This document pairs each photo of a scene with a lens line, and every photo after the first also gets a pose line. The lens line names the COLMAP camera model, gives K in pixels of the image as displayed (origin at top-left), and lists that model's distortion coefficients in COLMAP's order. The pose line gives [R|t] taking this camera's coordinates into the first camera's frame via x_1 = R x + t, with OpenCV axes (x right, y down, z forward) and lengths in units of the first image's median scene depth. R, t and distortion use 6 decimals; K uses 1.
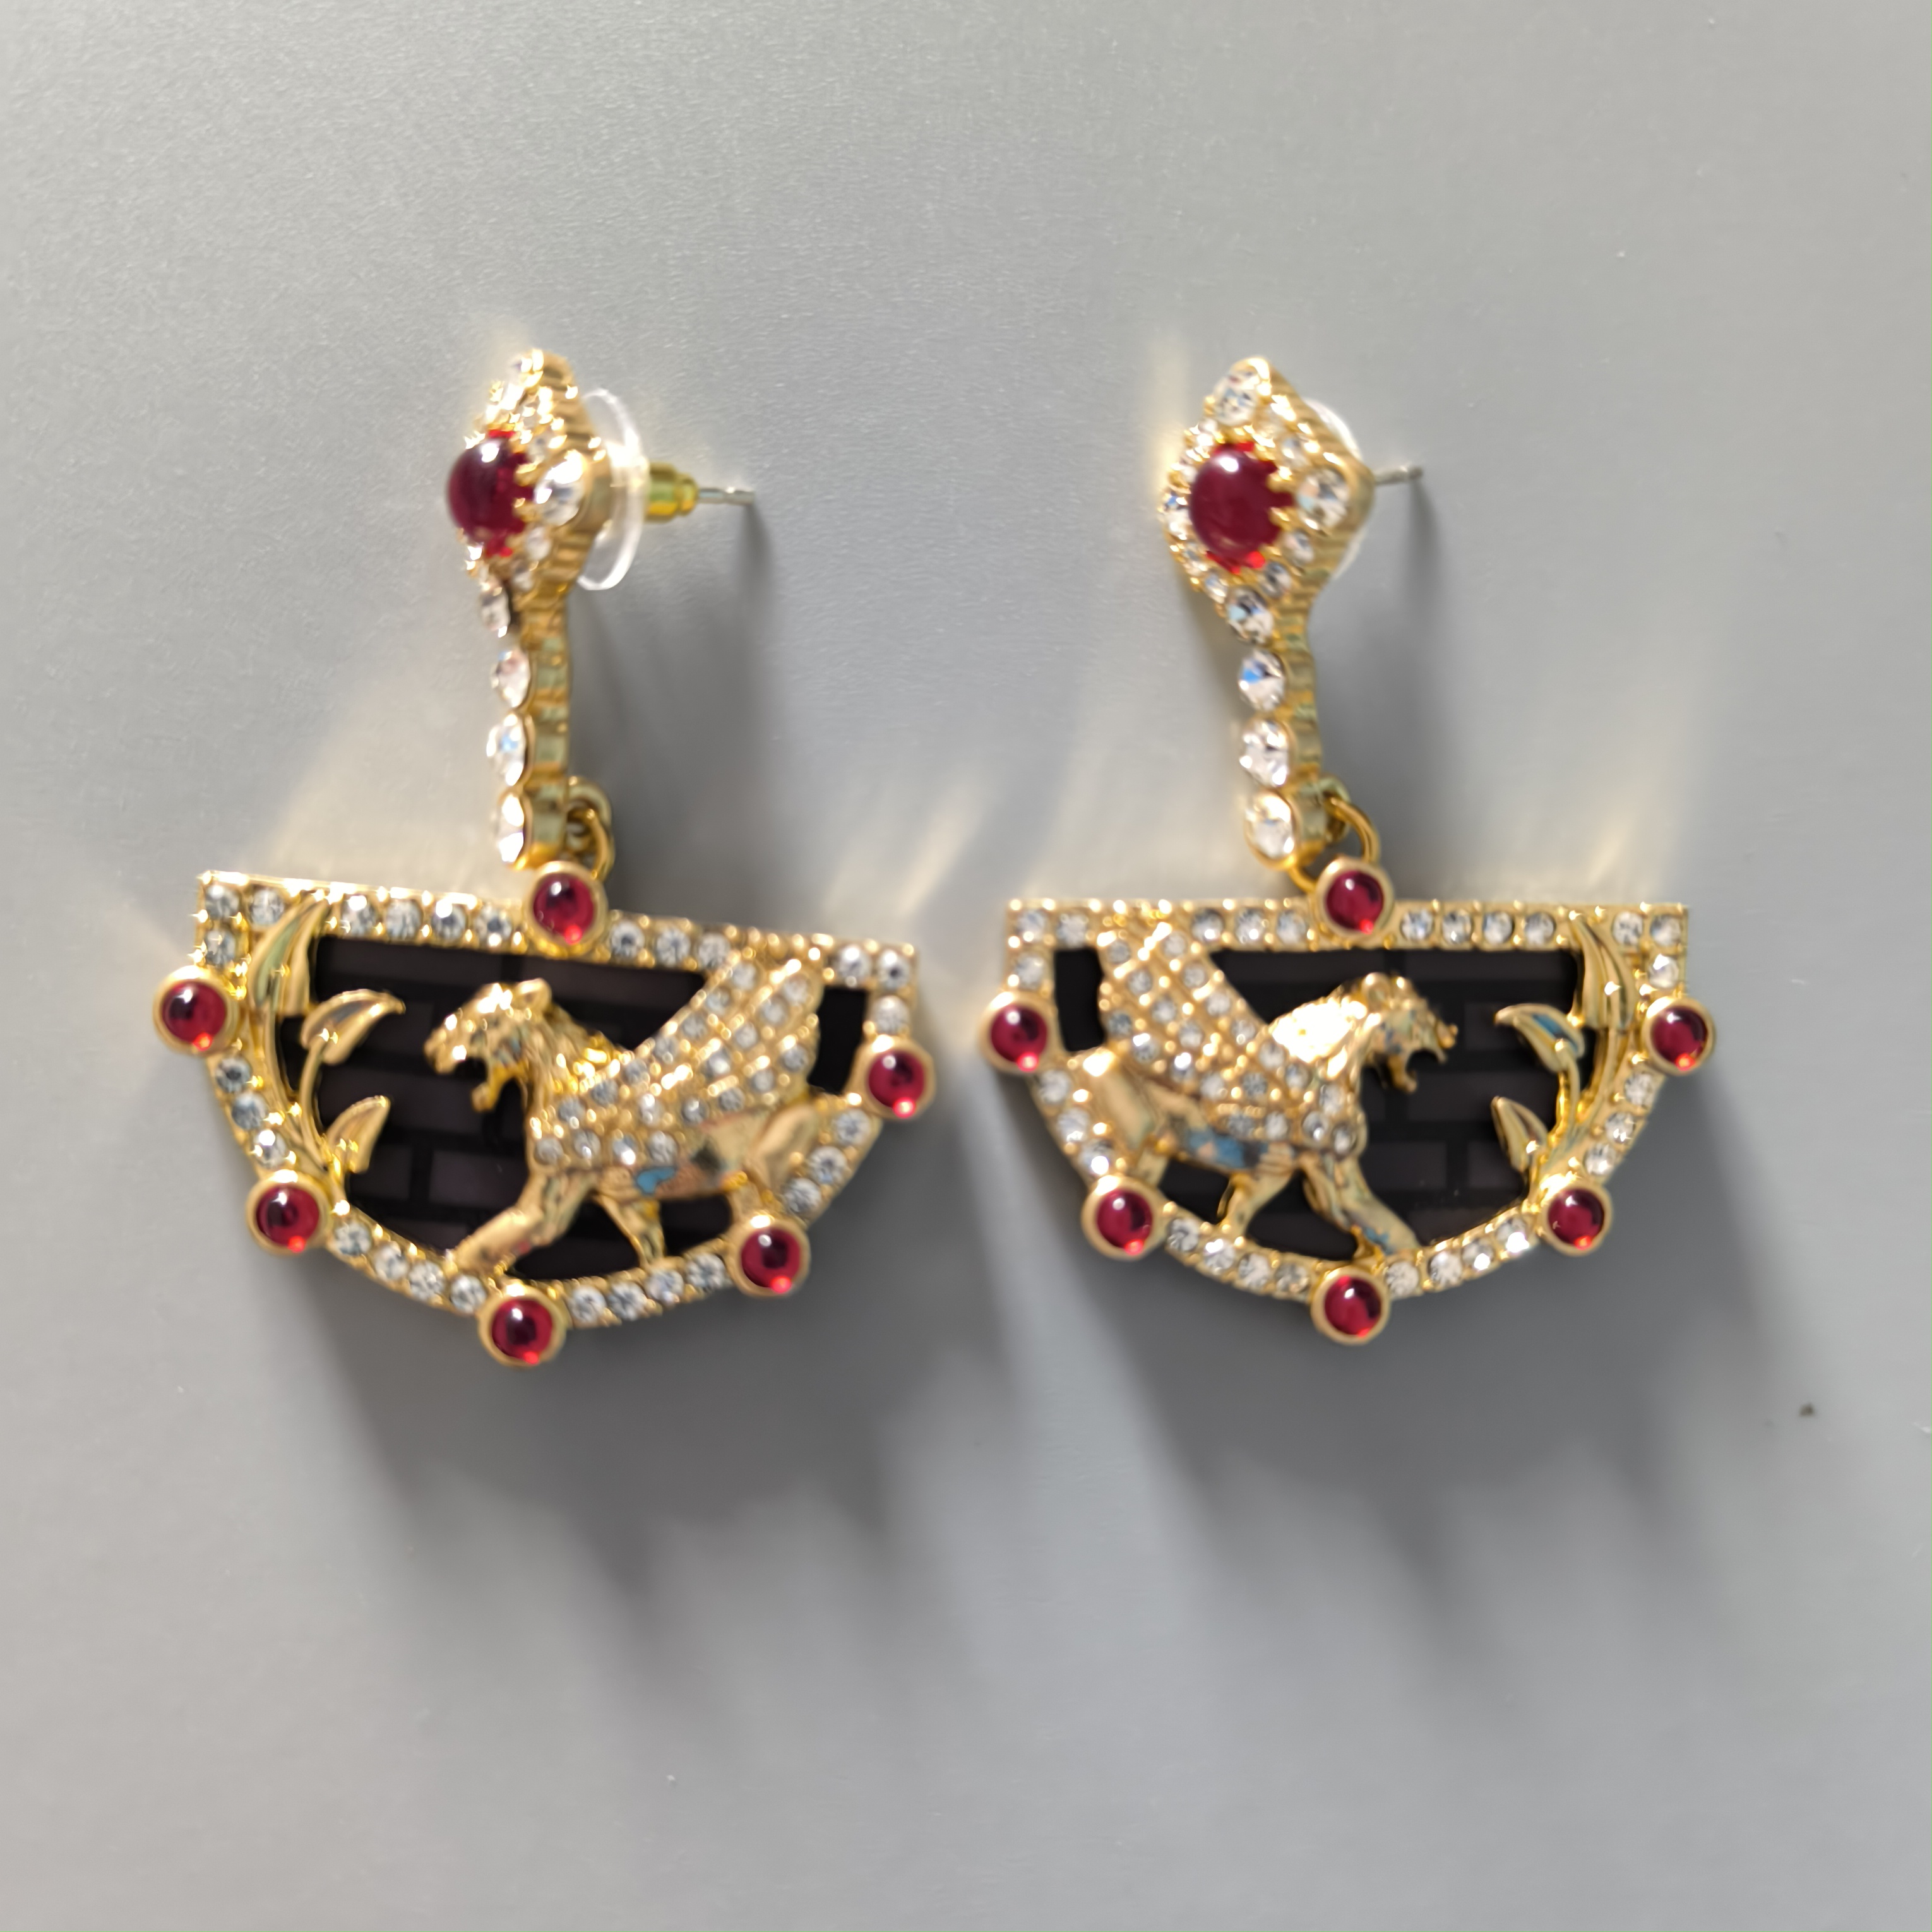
lens RADIAL K [[2155.1, 0, 968.1], [0, 2155.1, 1051.2], [0, 0, 1]] dist [0.074043, -1.035408]
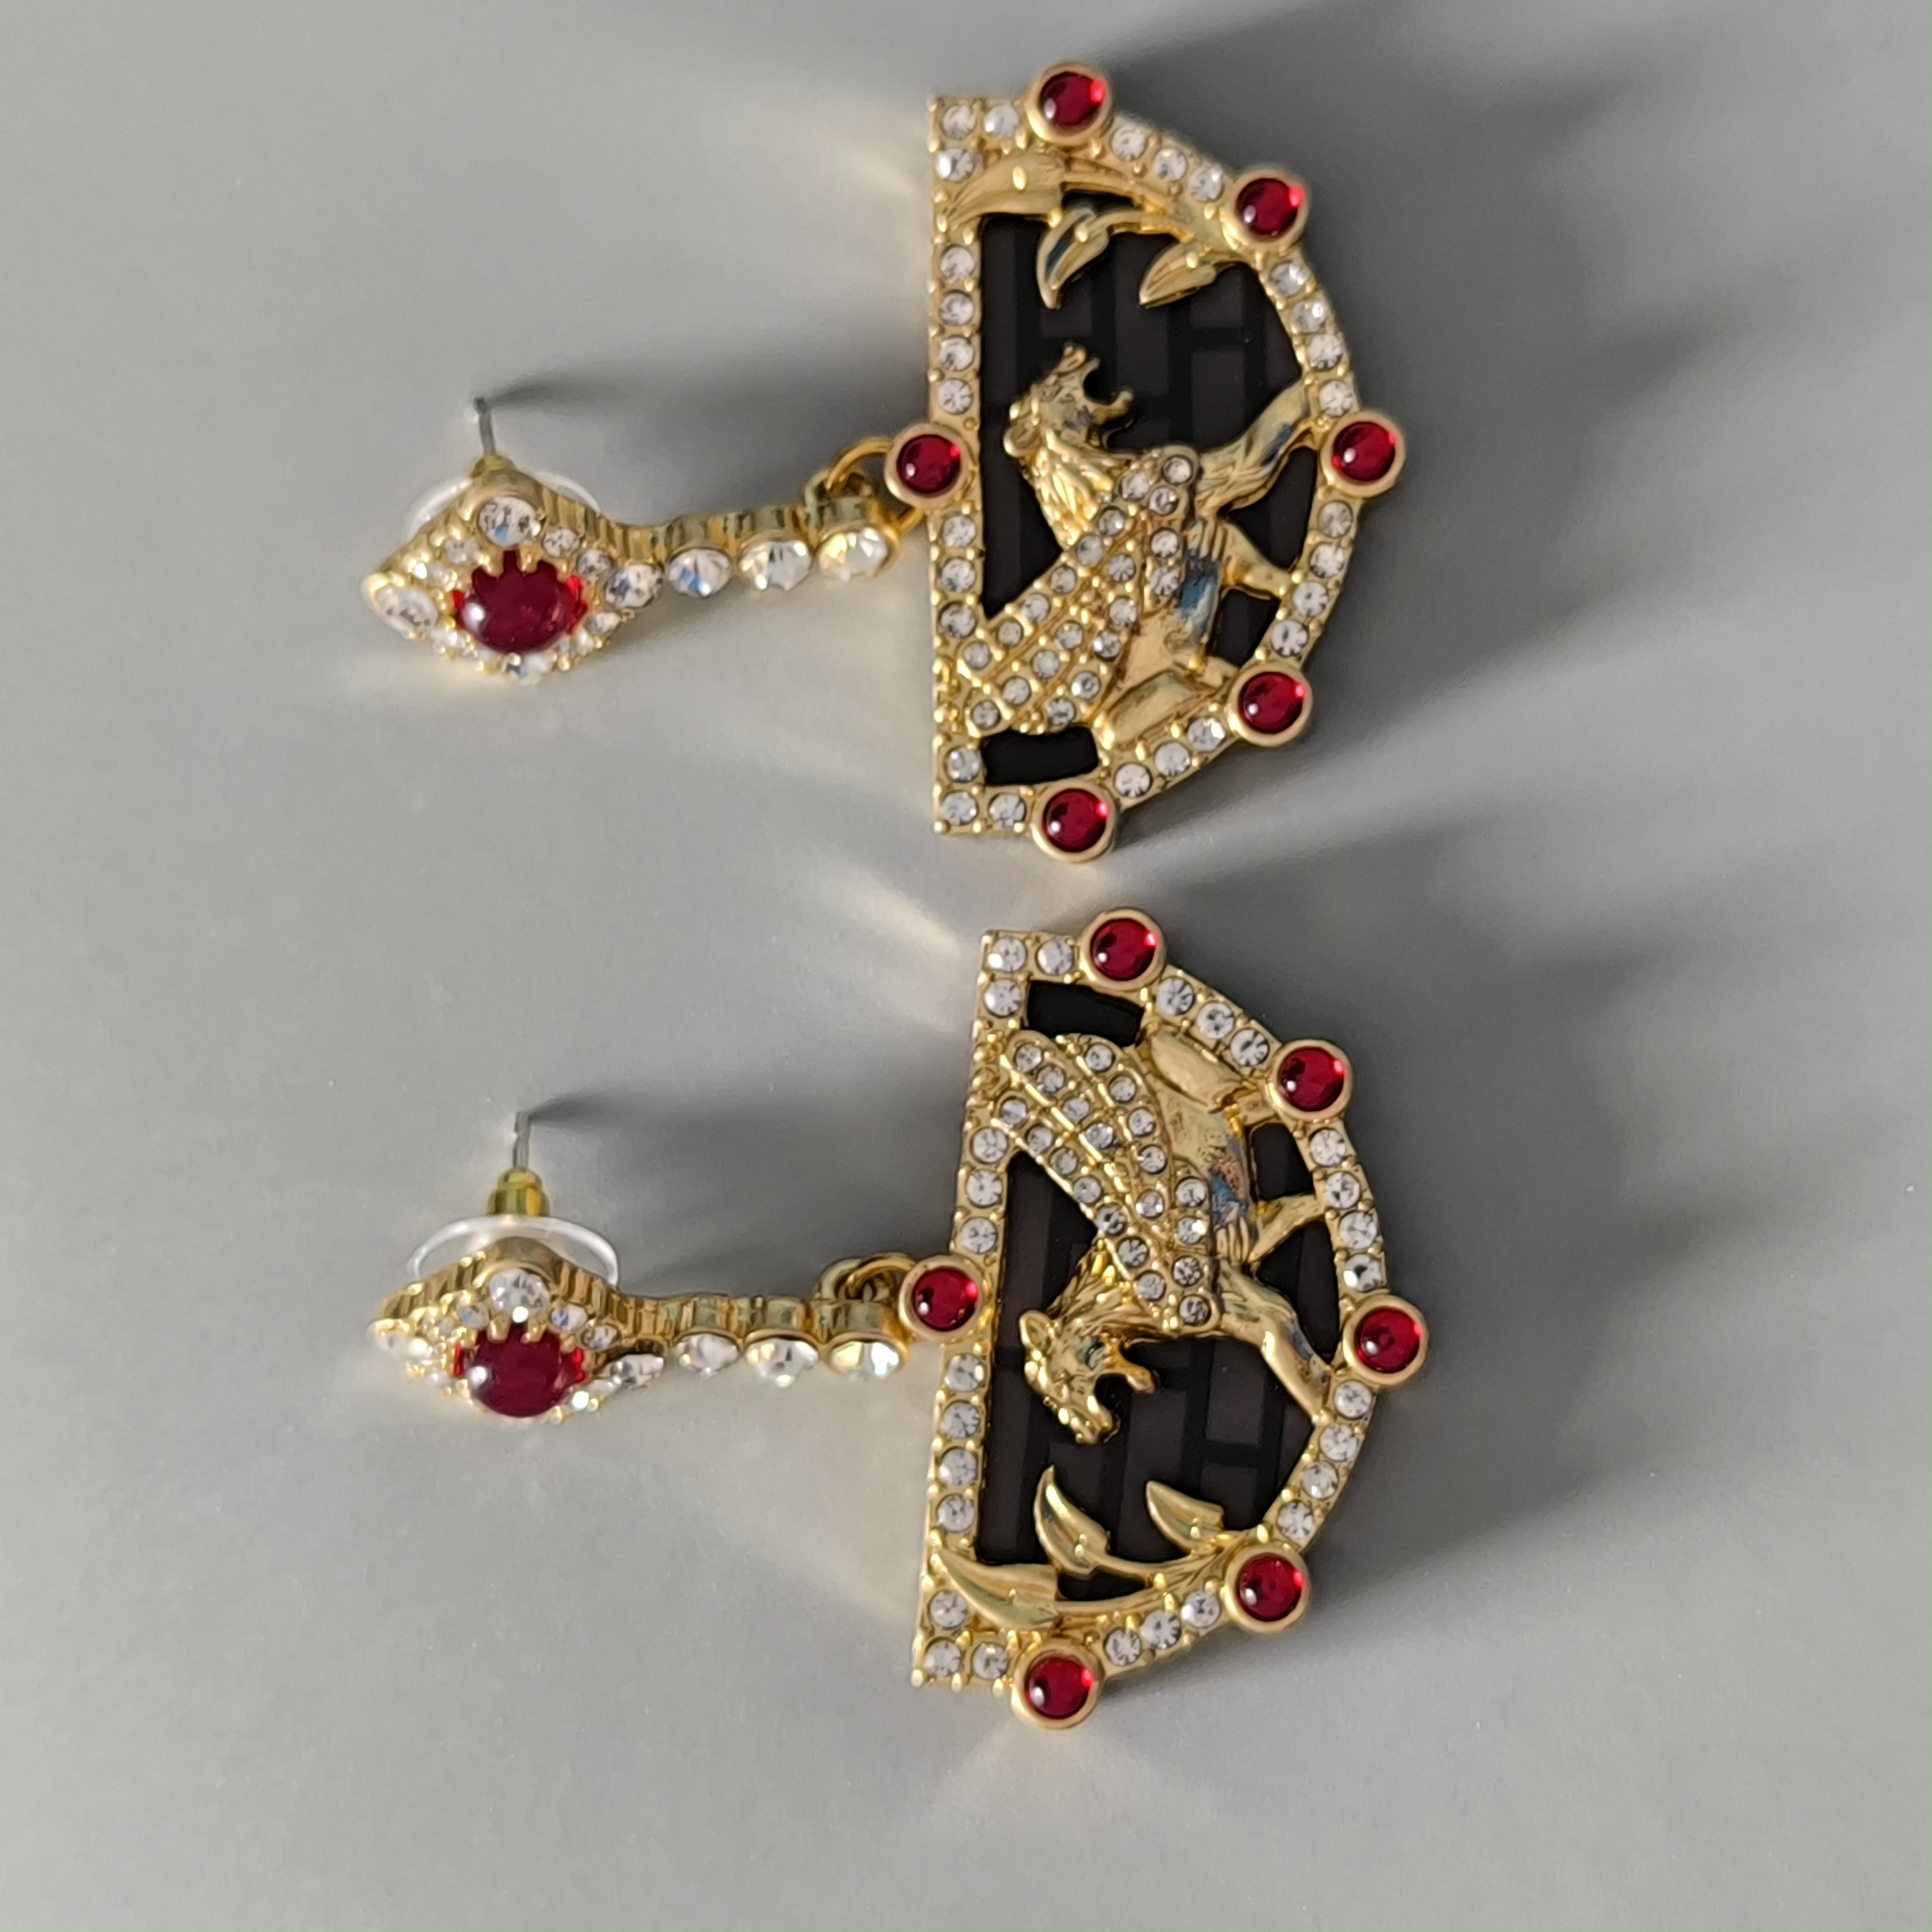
lens RADIAL K [[3454.5, 0, 966.2], [0, 3454.5, 966.2], [0, 0, 1]] dist [-0.028248, -0.039644]
pose [[-0.017466, -0.999587, -0.022825, -0.004872], [0.992073, -0.014484, -0.124824, 0.131929], [0.124442, -0.024824, 0.991916, -0.496442]]
